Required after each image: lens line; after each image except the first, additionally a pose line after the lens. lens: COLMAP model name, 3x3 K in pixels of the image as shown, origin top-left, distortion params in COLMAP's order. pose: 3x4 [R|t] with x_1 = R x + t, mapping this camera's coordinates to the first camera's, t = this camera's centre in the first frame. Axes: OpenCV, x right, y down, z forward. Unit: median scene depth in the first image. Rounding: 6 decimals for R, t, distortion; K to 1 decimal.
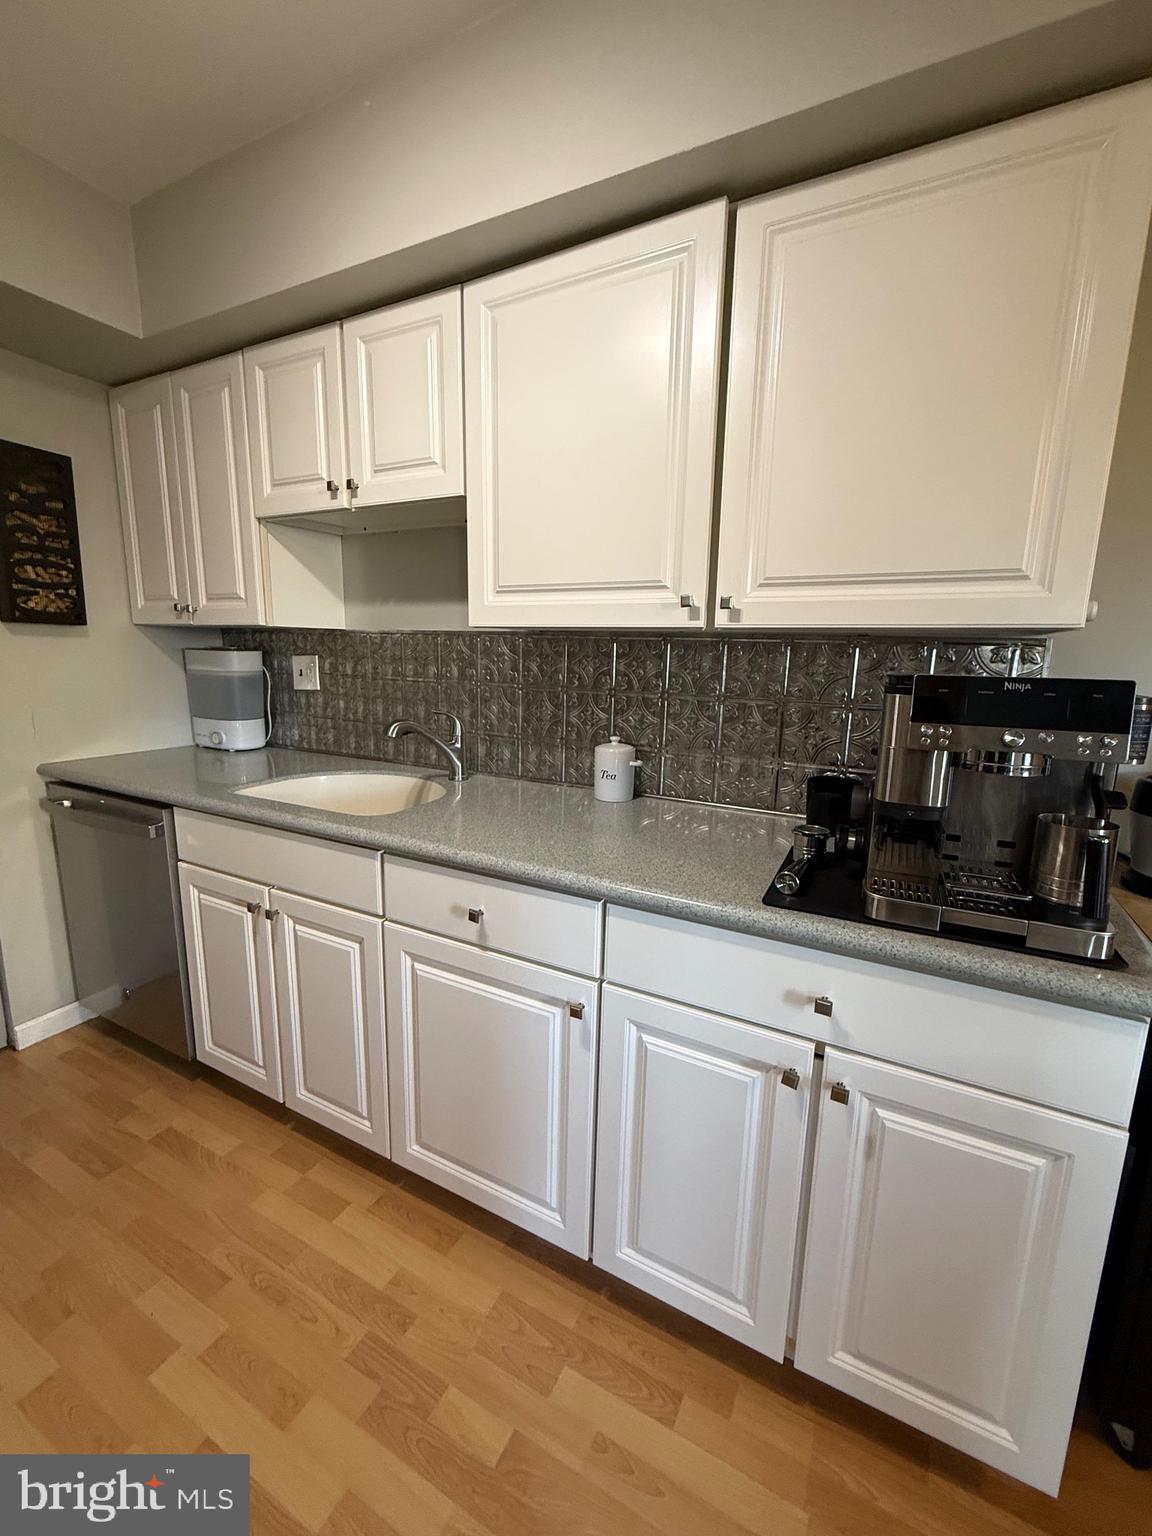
lens RADIAL K [[633.3, 0, 576.0], [0, 633.3, 768.0], [0, 0, 1]] dist [0.000487, 0.000028]
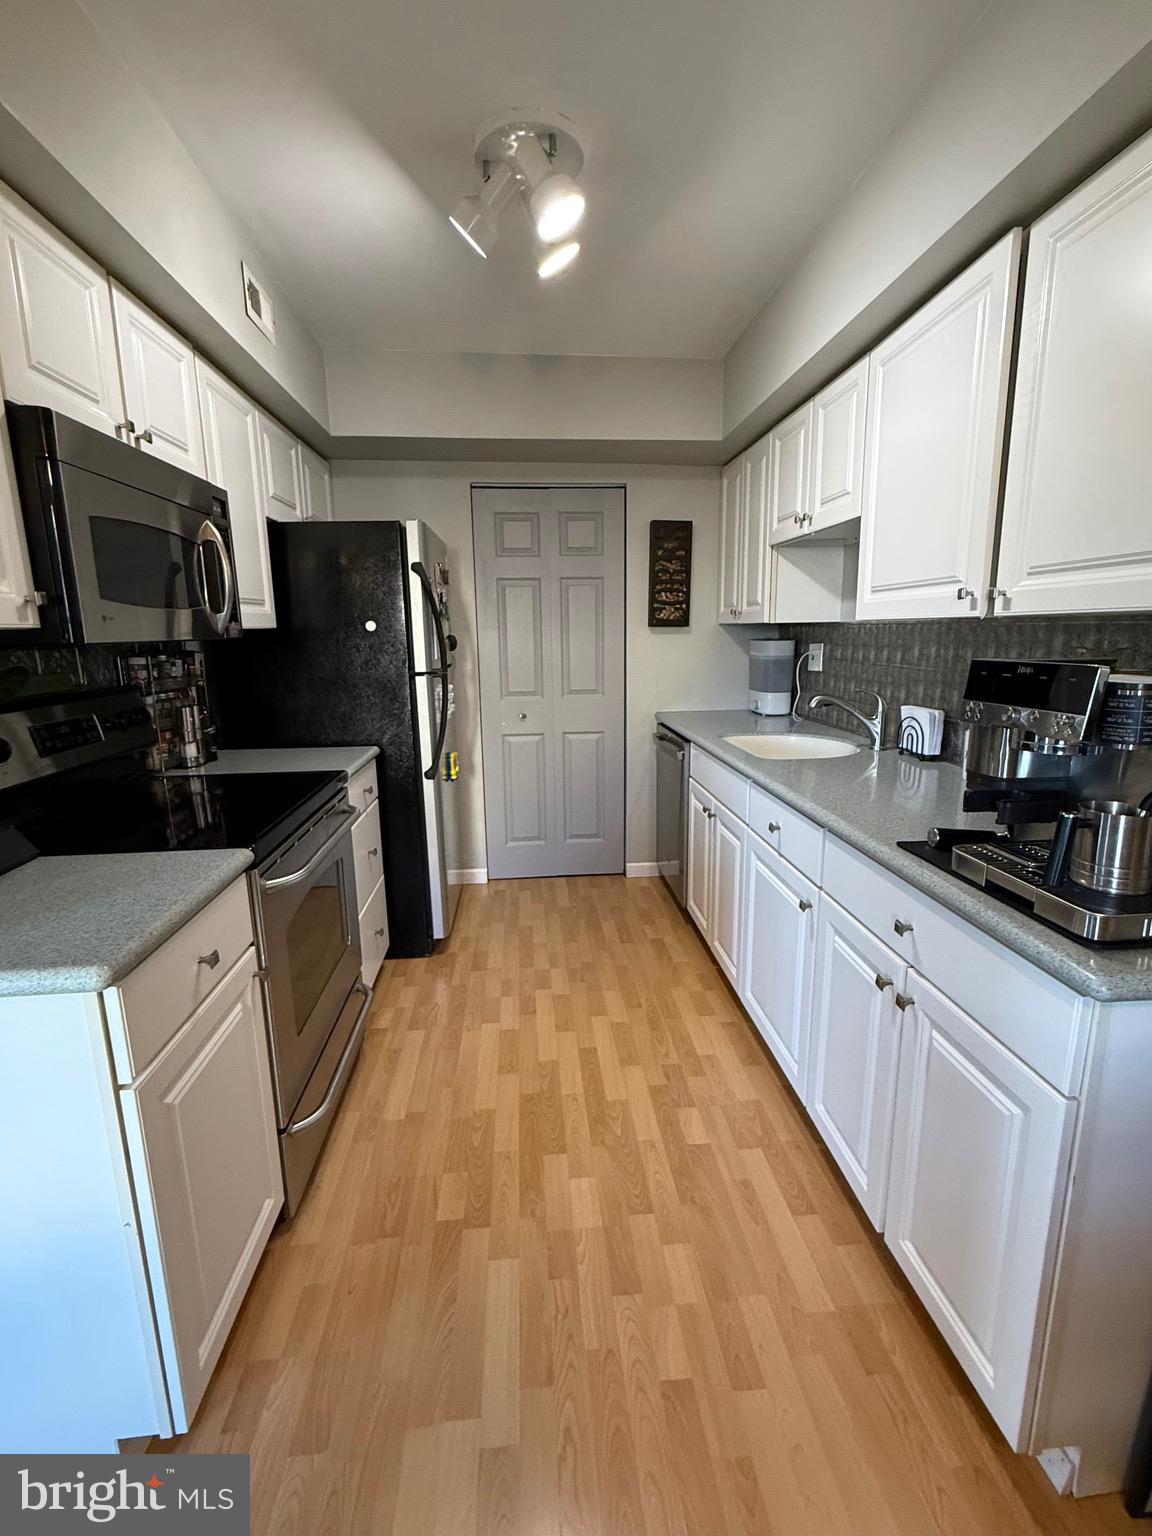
lens RADIAL K [[649.1, 0, 576.0], [0, 649.1, 768.0], [0, 0, 1]] dist [0.000645, -0.000475]
pose [[0.544523, 0.145410, -0.826045, 0.626488], [-0.130336, 0.987563, 0.087926, 0.023404], [0.828558, 0.059786, 0.556703, -0.150263]]
